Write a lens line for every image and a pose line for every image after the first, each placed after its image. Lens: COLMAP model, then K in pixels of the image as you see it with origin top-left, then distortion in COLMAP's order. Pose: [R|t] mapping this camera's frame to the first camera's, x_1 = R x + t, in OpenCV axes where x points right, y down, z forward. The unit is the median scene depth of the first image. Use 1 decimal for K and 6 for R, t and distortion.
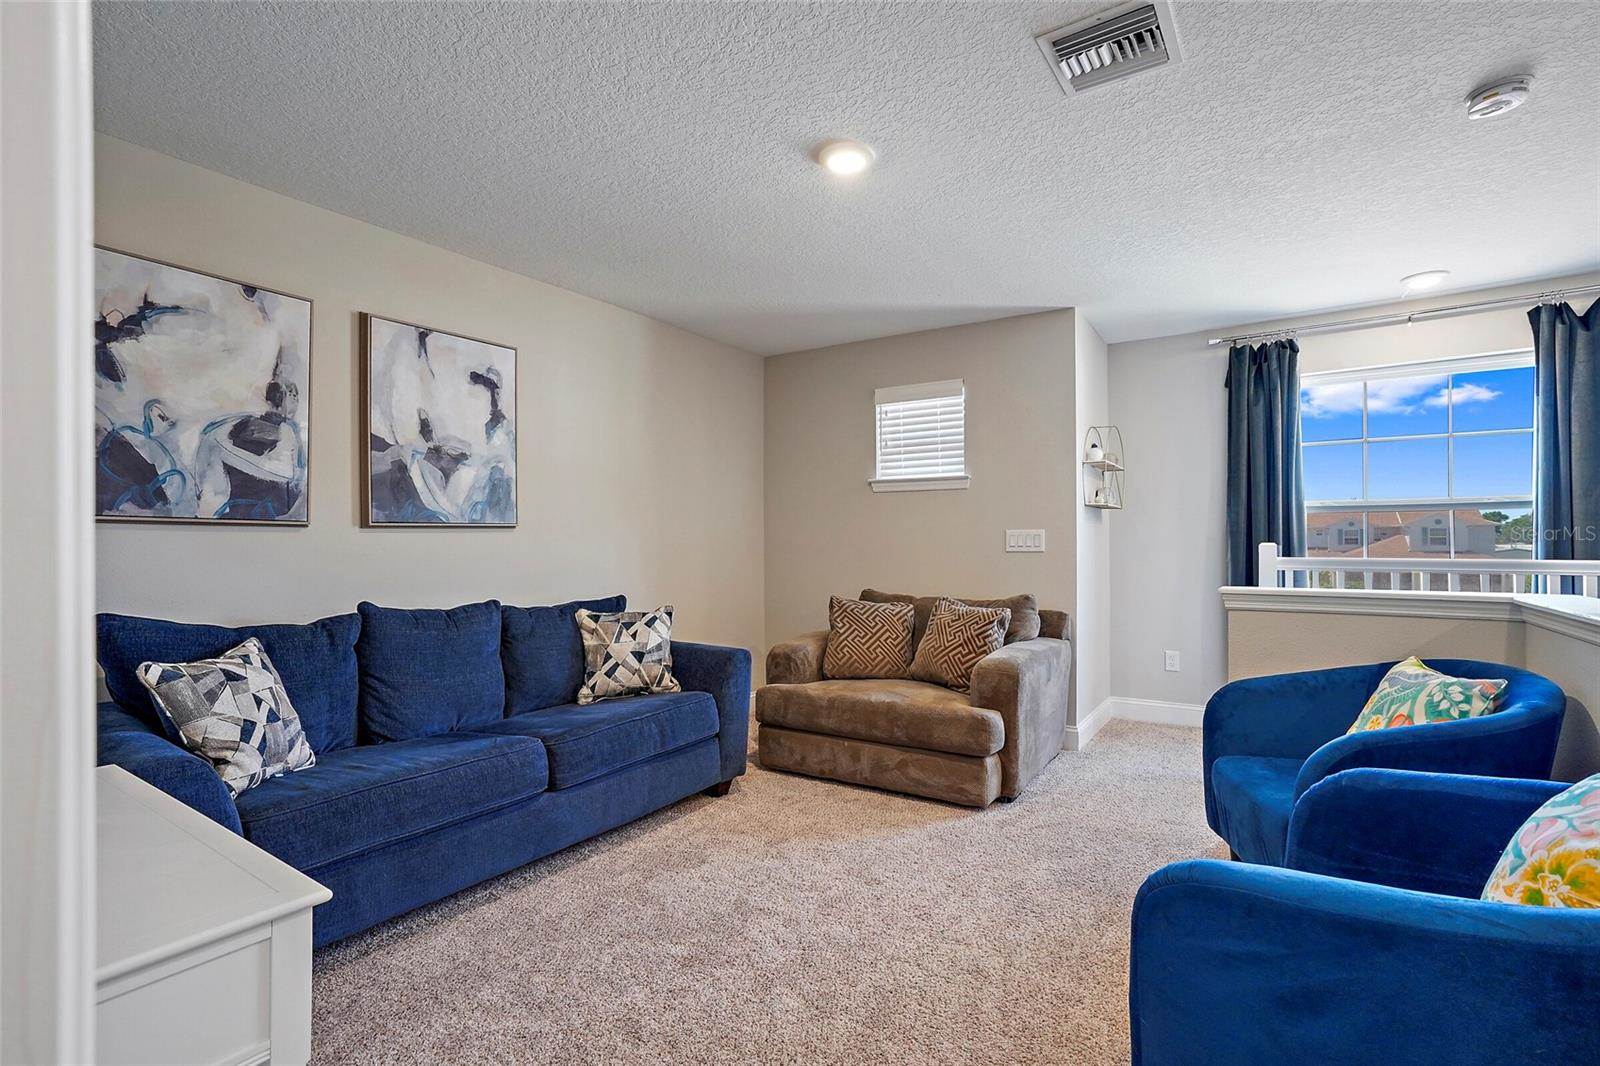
lens RADIAL K [[754.0, 0, 800.2], [0, 754.0, 552.2], [0, 0, 1]] dist [-0.033155, -0.000208]
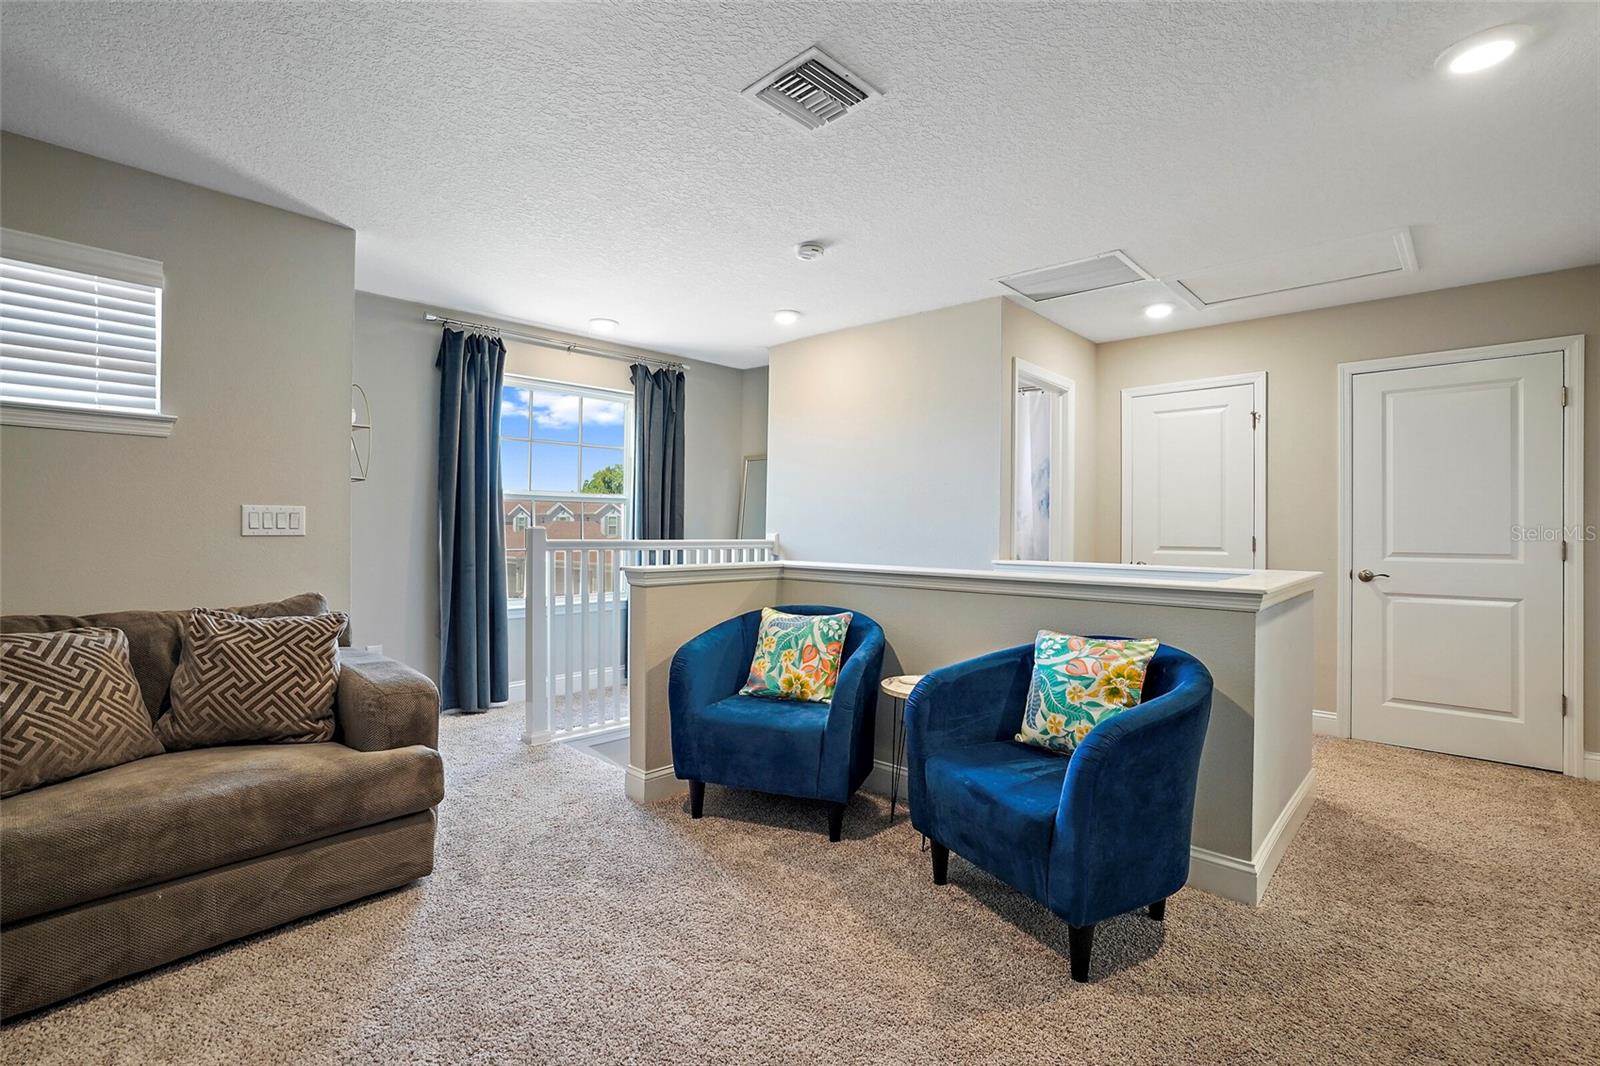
lens RADIAL K [[738.3, 0, 800.0], [0, 738.3, 533.0], [0, 0, 1]] dist [-0.000976, 0.000117]
pose [[0.155963, -0.002004, 0.987761, -0.379144], [0.000811, 0.999998, 0.001901, -0.004868], [-0.987763, 0.000505, 0.155964, 0.452122]]
